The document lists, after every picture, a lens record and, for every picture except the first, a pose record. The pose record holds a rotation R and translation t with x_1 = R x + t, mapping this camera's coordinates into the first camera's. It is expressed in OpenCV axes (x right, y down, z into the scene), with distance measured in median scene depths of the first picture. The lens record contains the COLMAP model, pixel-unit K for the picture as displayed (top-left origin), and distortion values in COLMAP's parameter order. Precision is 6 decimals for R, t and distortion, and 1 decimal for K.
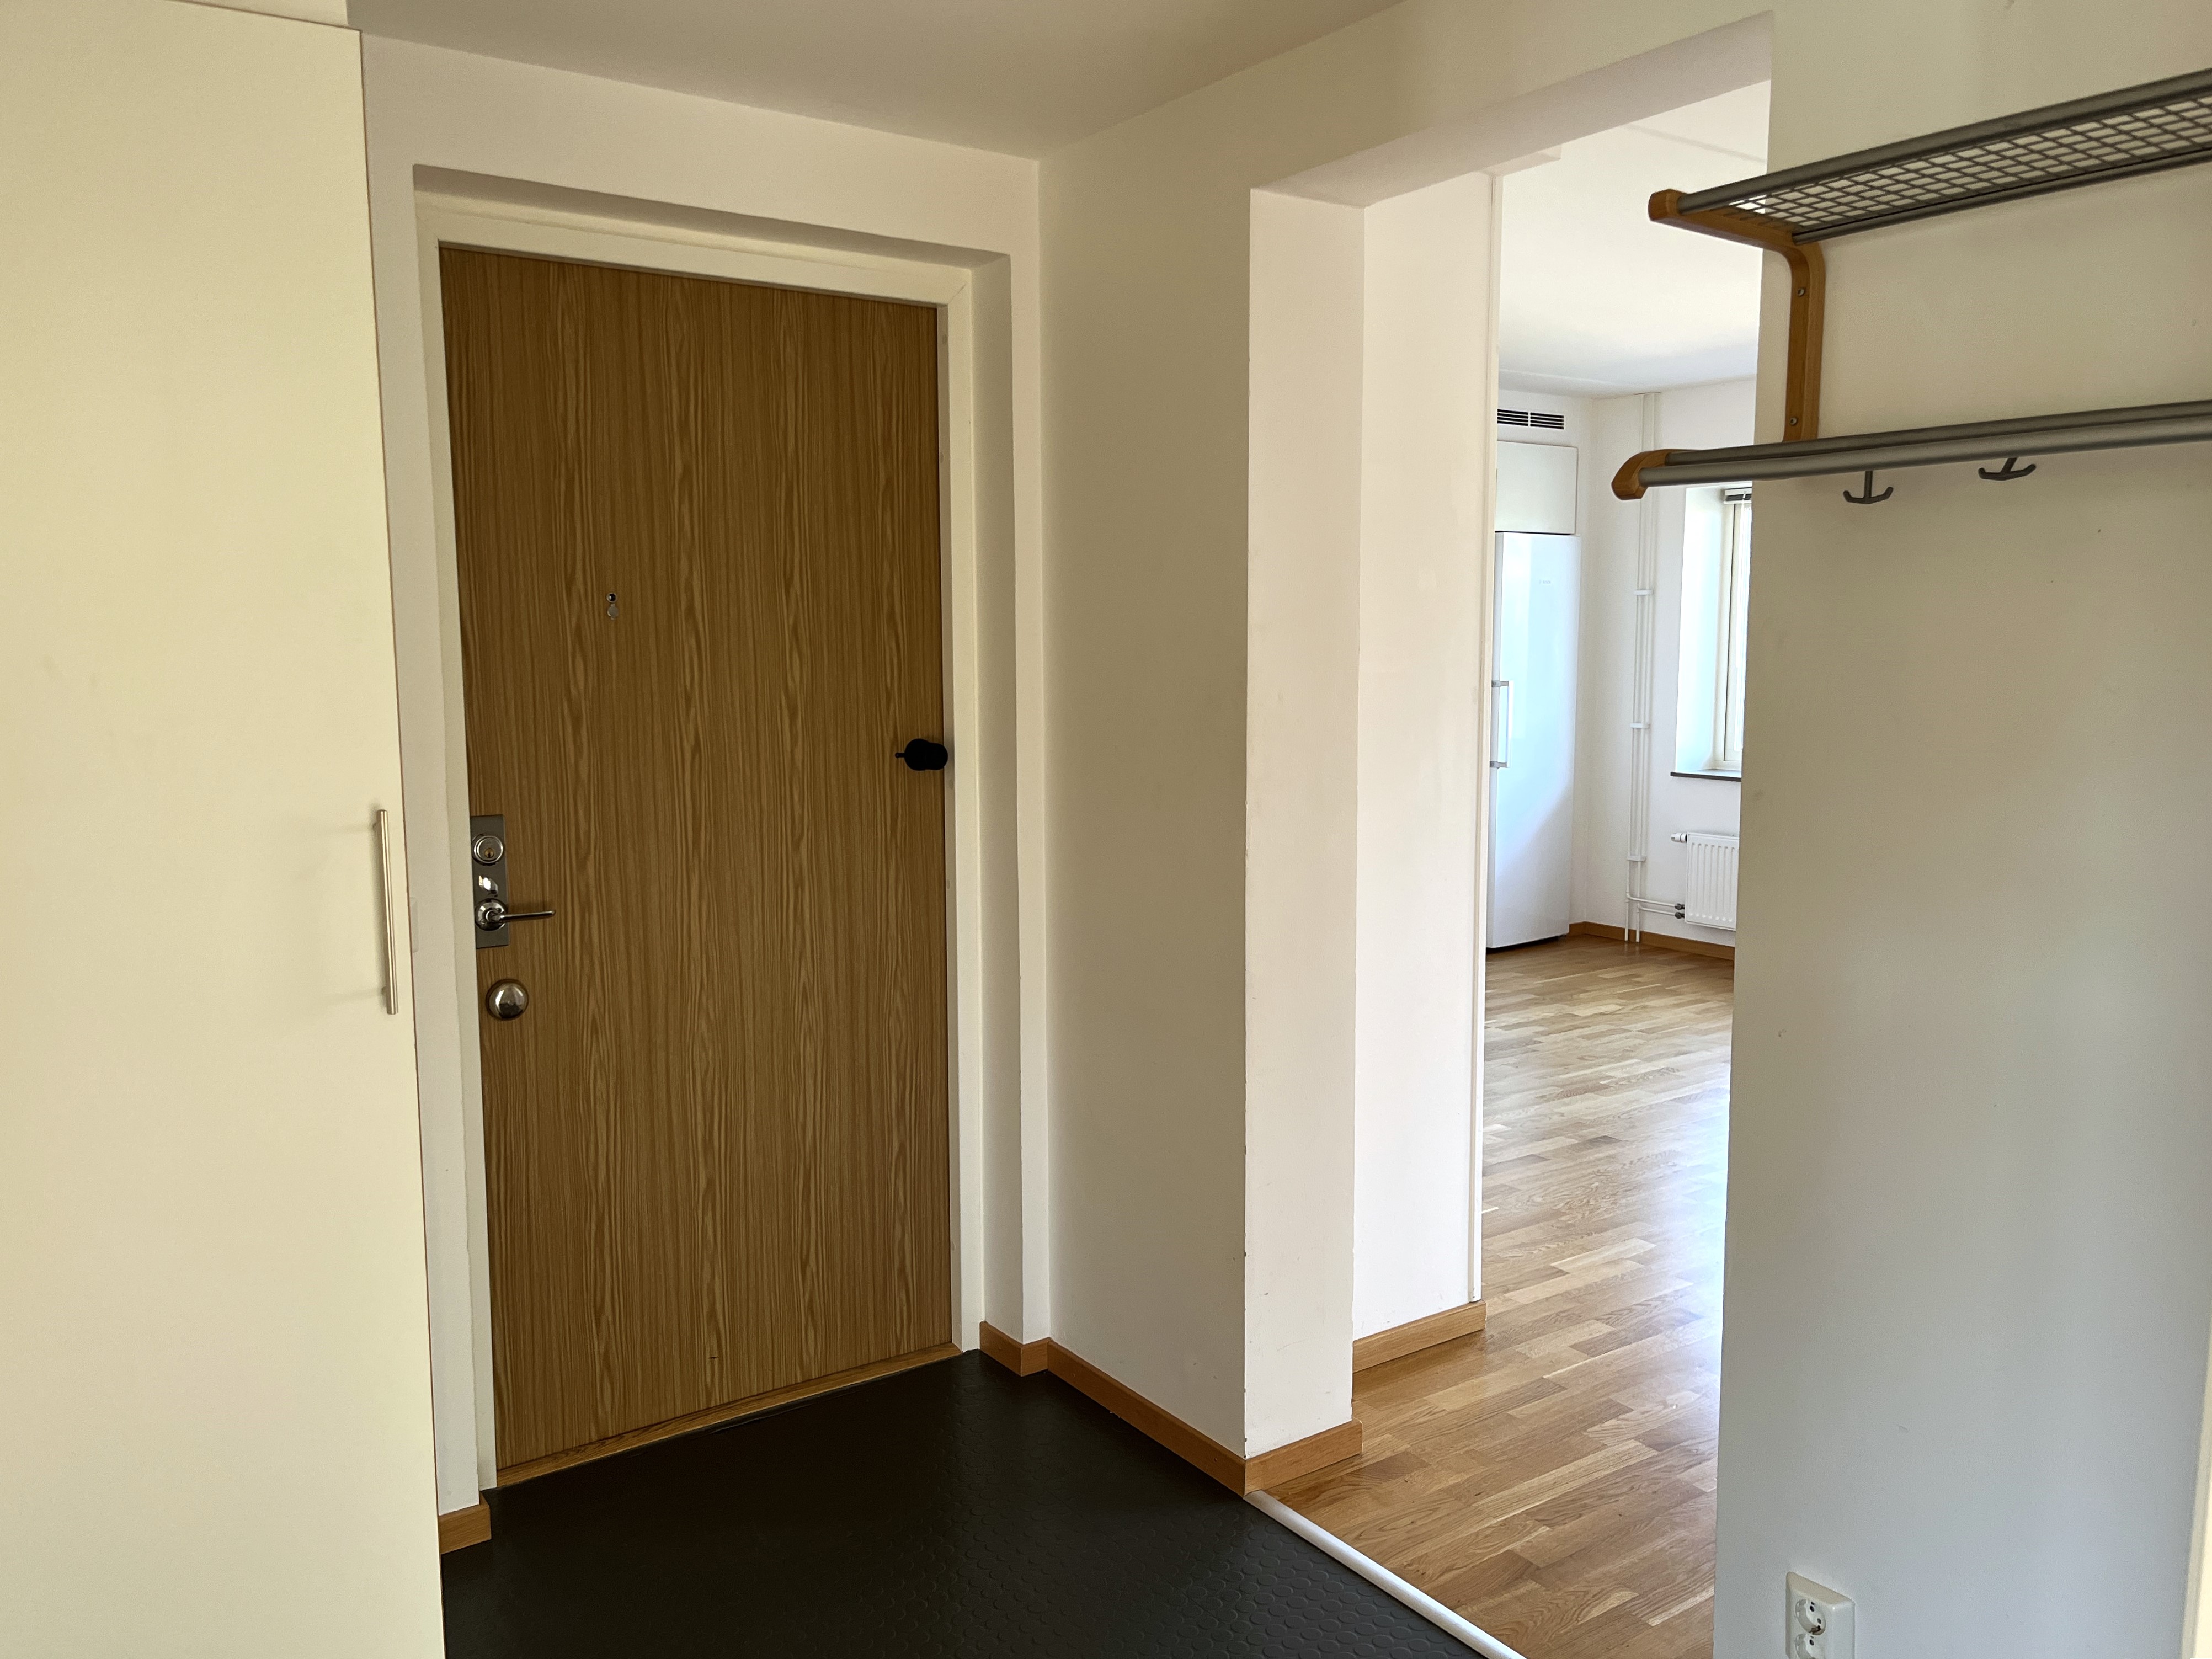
lens RADIAL K [[1687.8, 0, 1106.0], [0, 1687.8, 829.5], [0, 0, 1]] dist [-0.002535, -0.000553]
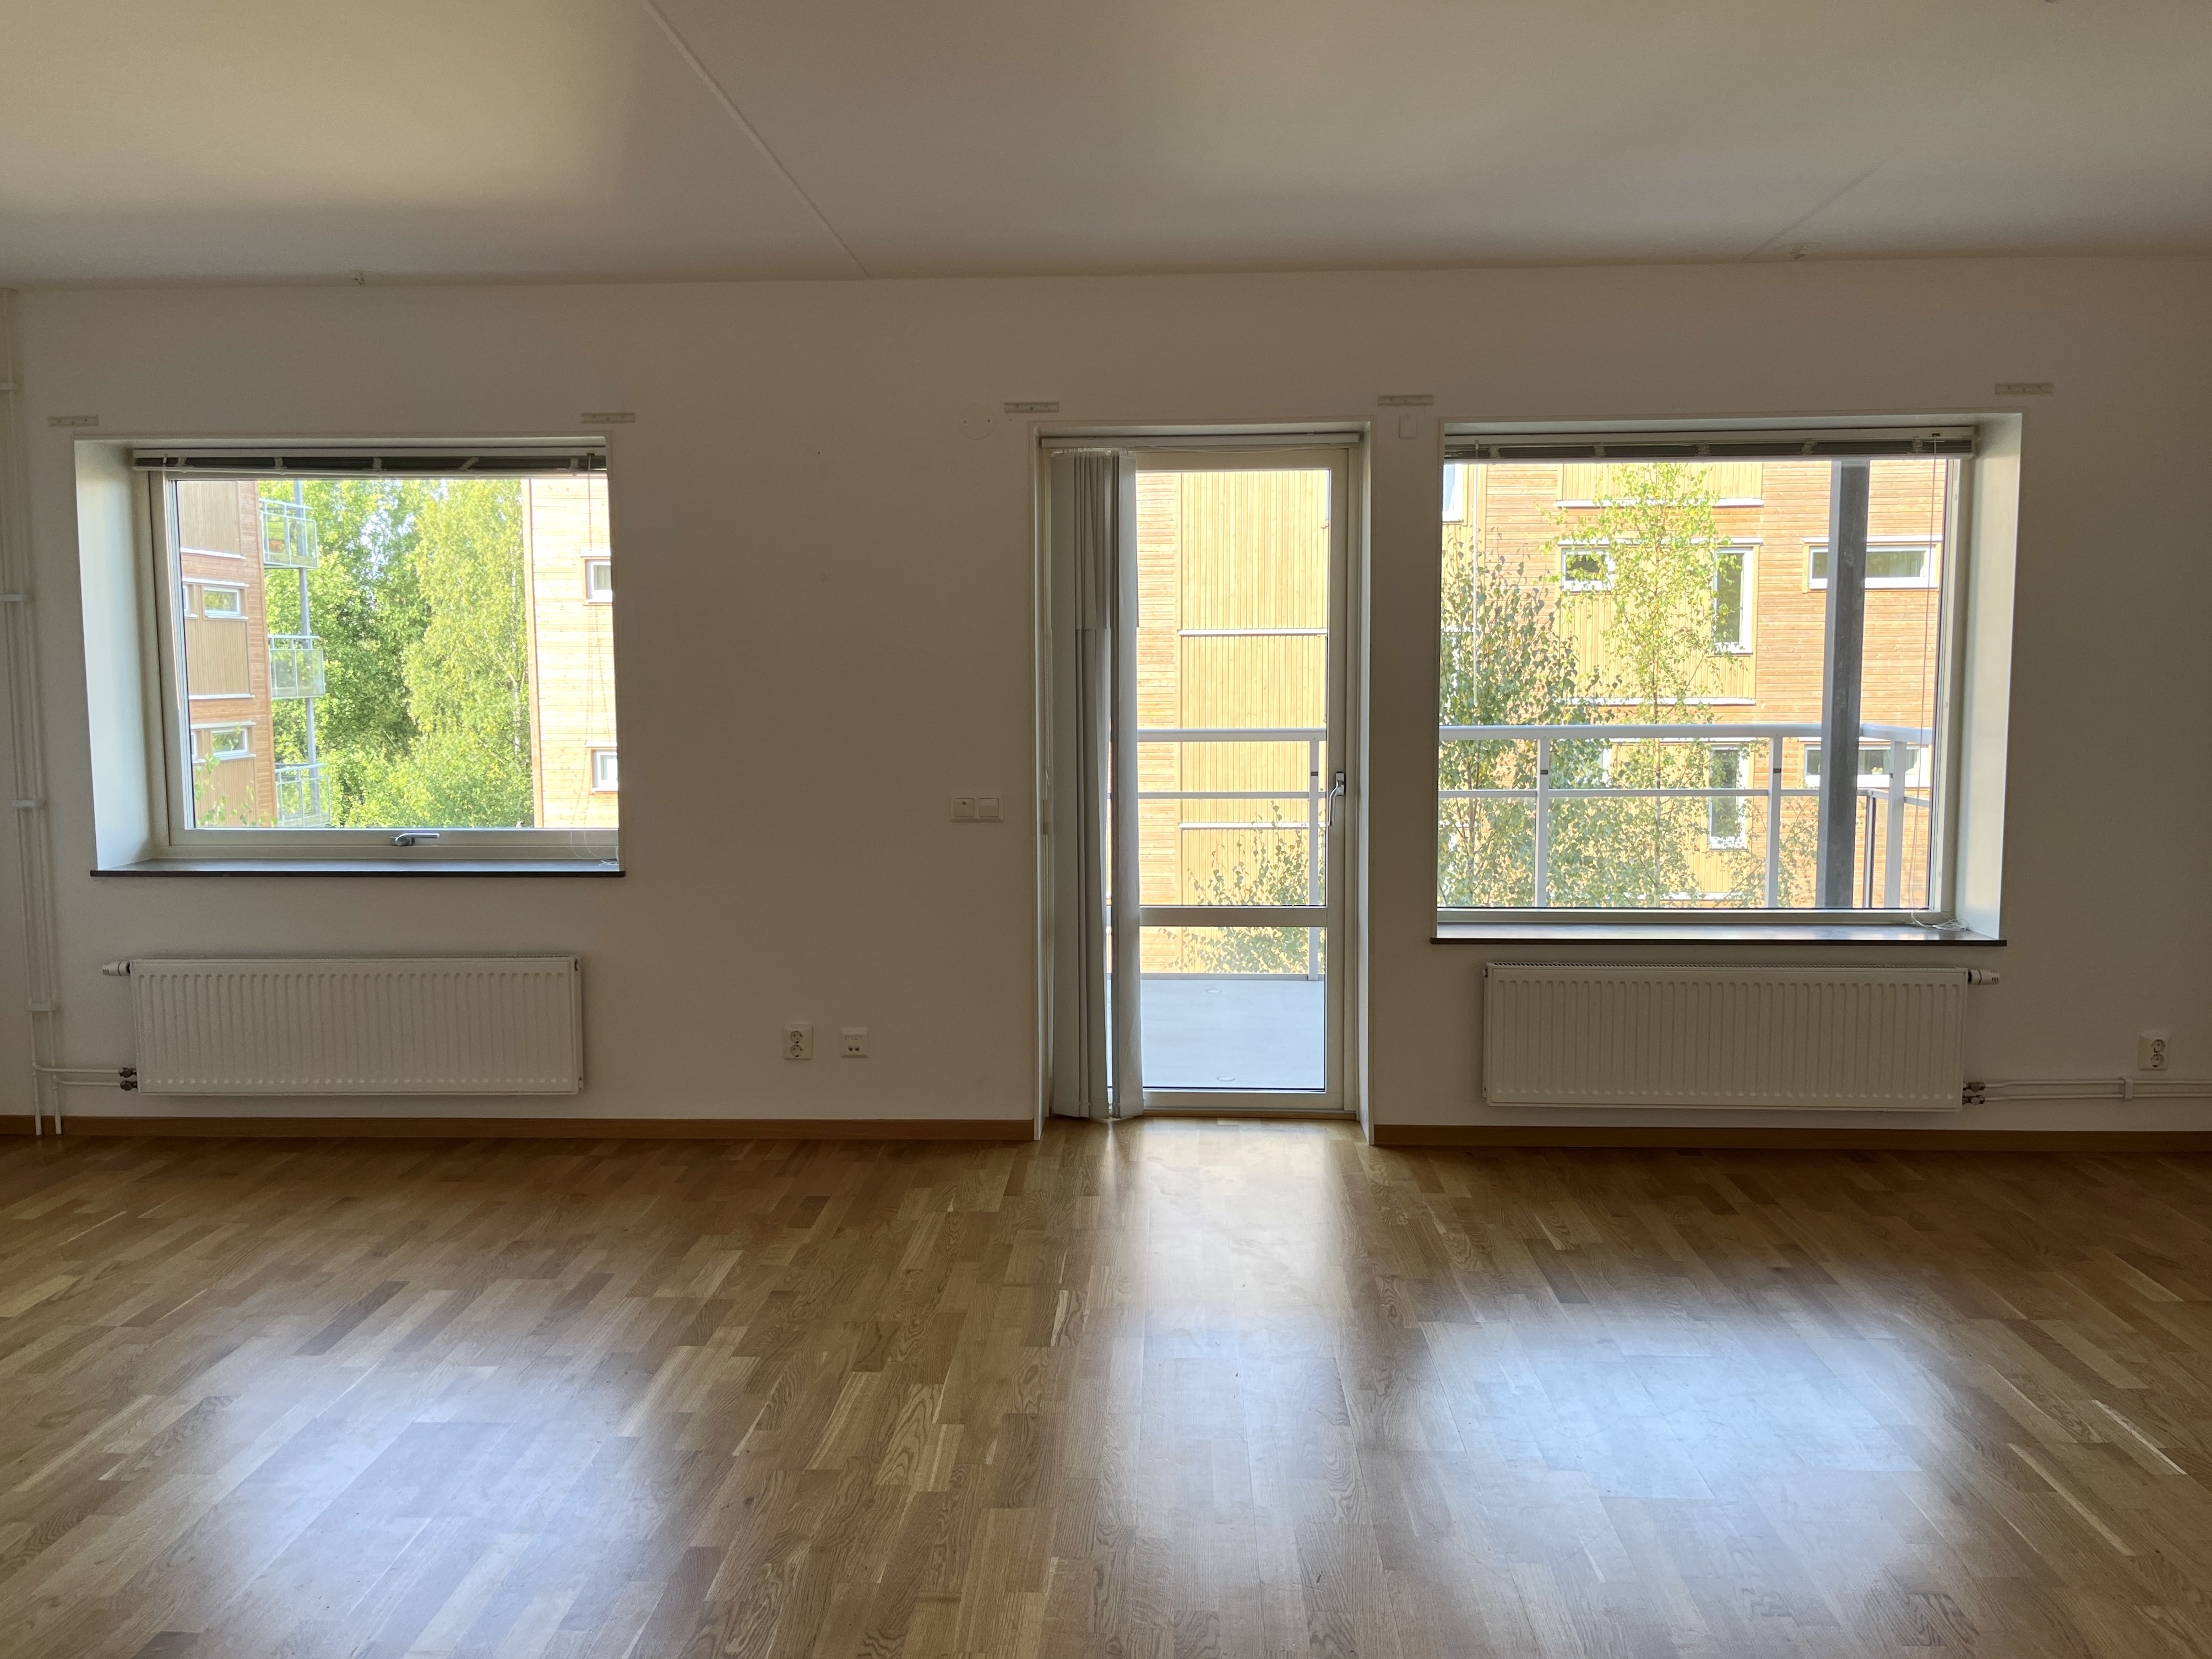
lens RADIAL K [[1717.1, 0, 1106.0], [0, 1717.1, 829.5], [0, 0, 1]] dist [-0.001970, -0.010303]
pose [[0.607480, -0.079104, 0.790387, 0.048670], [0.090941, 0.995412, 0.029728, -0.034297], [-0.789112, 0.053819, 0.611886, 0.278908]]
